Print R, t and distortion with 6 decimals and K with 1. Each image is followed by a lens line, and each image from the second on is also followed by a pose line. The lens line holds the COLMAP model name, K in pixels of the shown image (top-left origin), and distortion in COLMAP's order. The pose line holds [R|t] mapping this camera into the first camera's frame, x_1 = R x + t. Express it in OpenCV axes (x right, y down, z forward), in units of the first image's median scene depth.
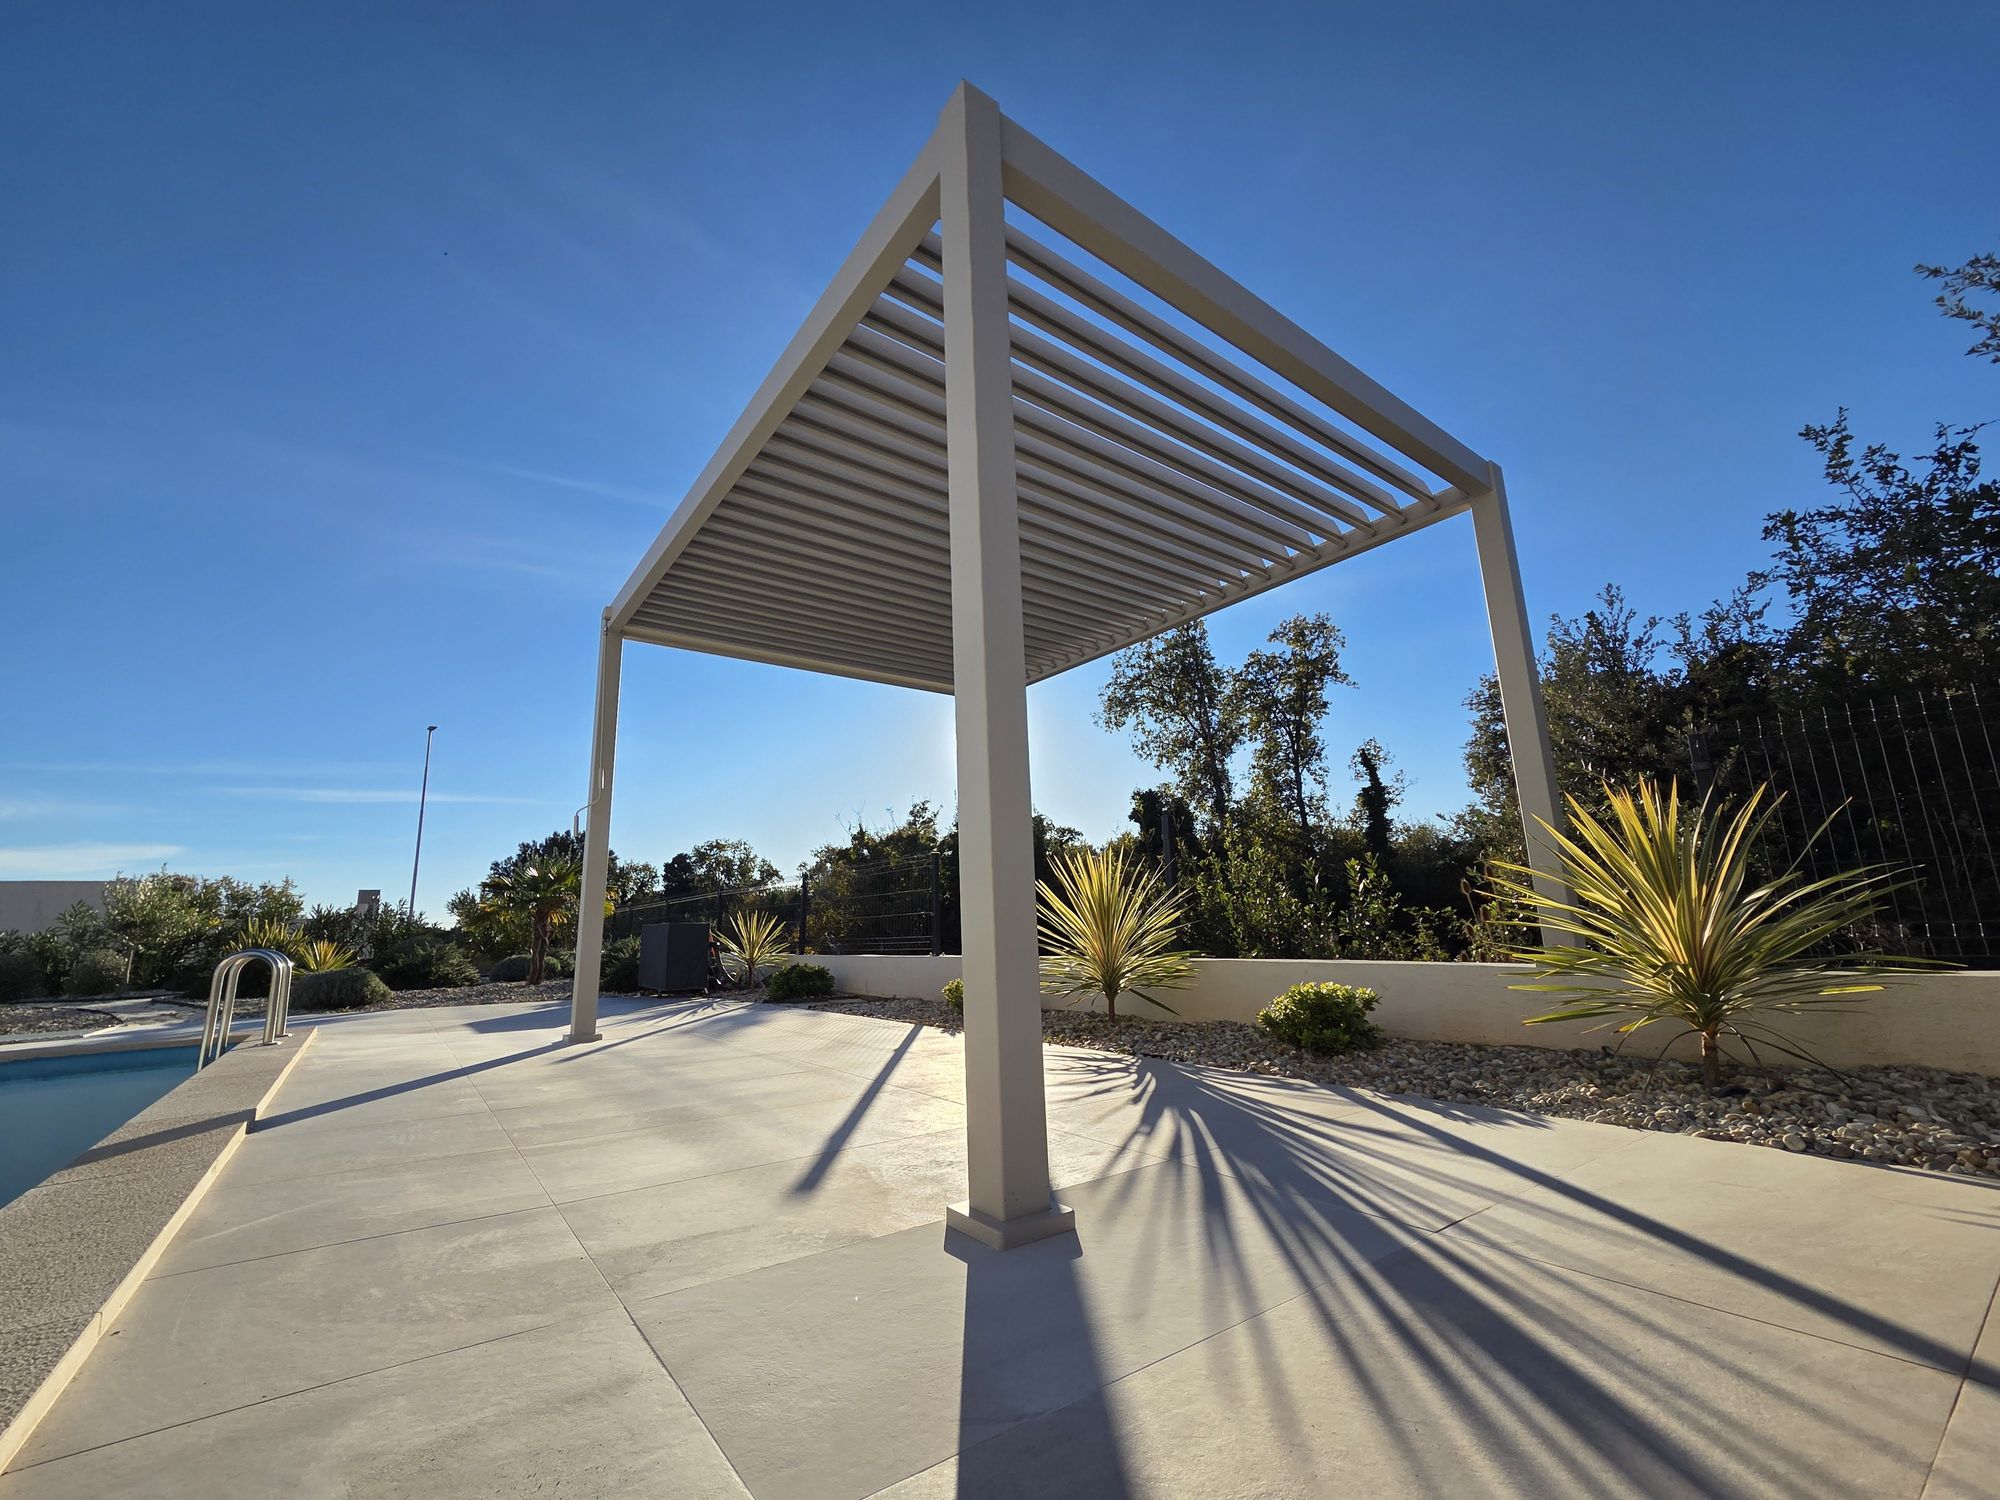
lens RADIAL K [[812.4, 0, 957.0], [0, 812.4, 764.2], [0, 0, 1]] dist [0.001502, -0.000358]
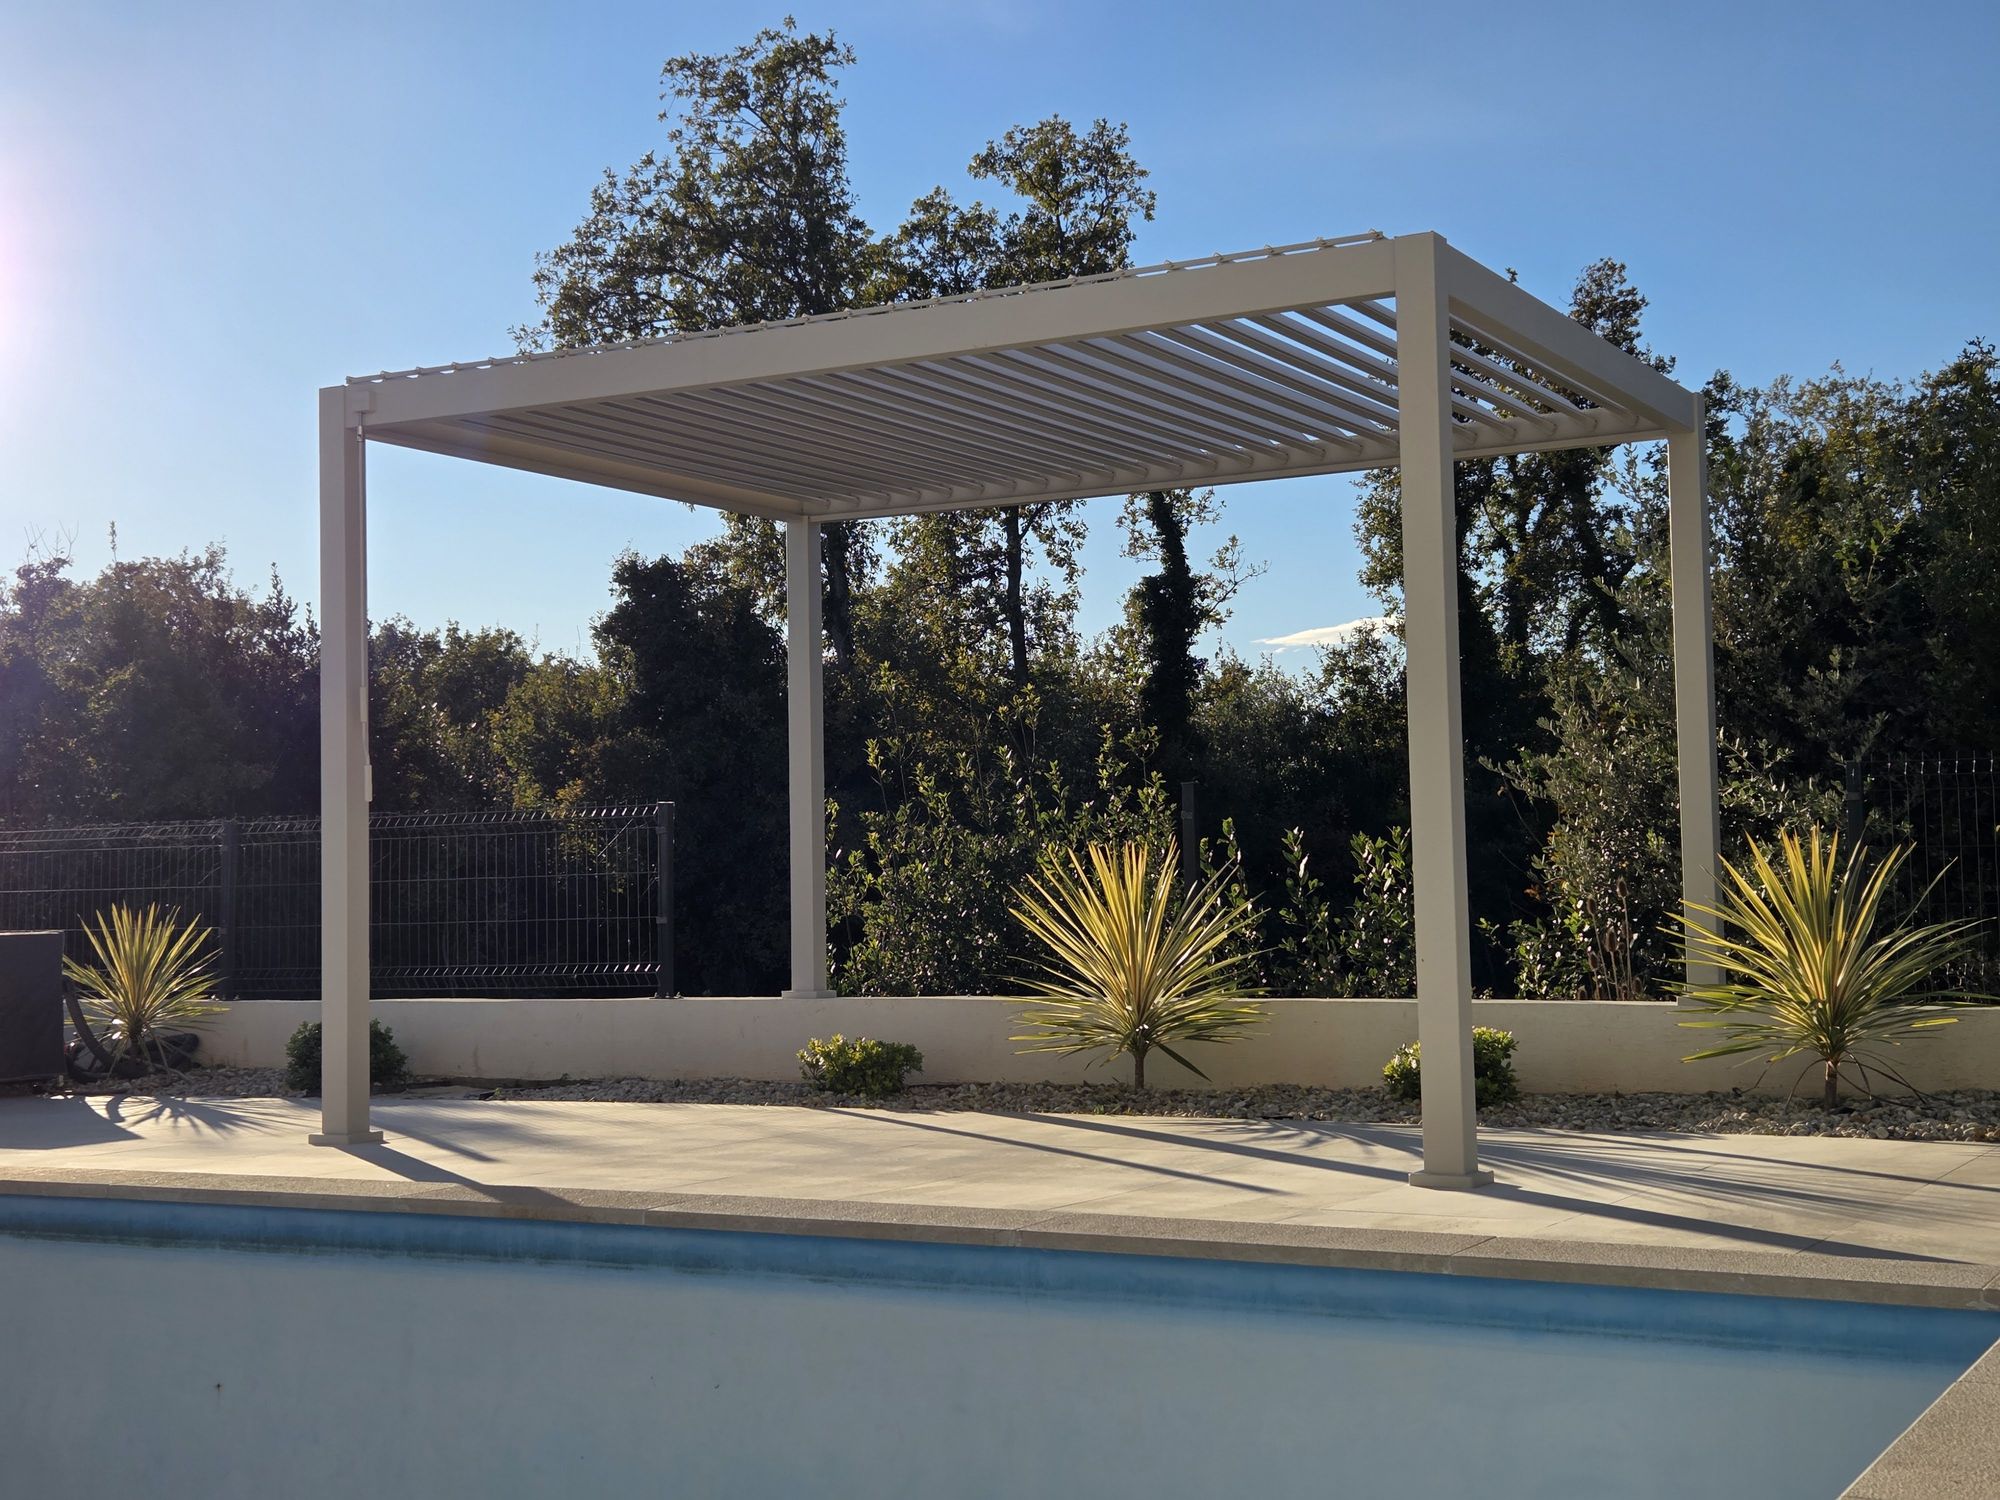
lens RADIAL K [[2677.4, 0, 998.9], [0, 2677.4, 754.2], [0, 0, 1]] dist [0.170532, 0.000000]
pose [[0.894961, 0.029472, 0.445170, -0.160965], [-0.091861, 0.988609, 0.119225, -0.038611], [-0.436585, -0.147595, 0.887473, -0.159105]]
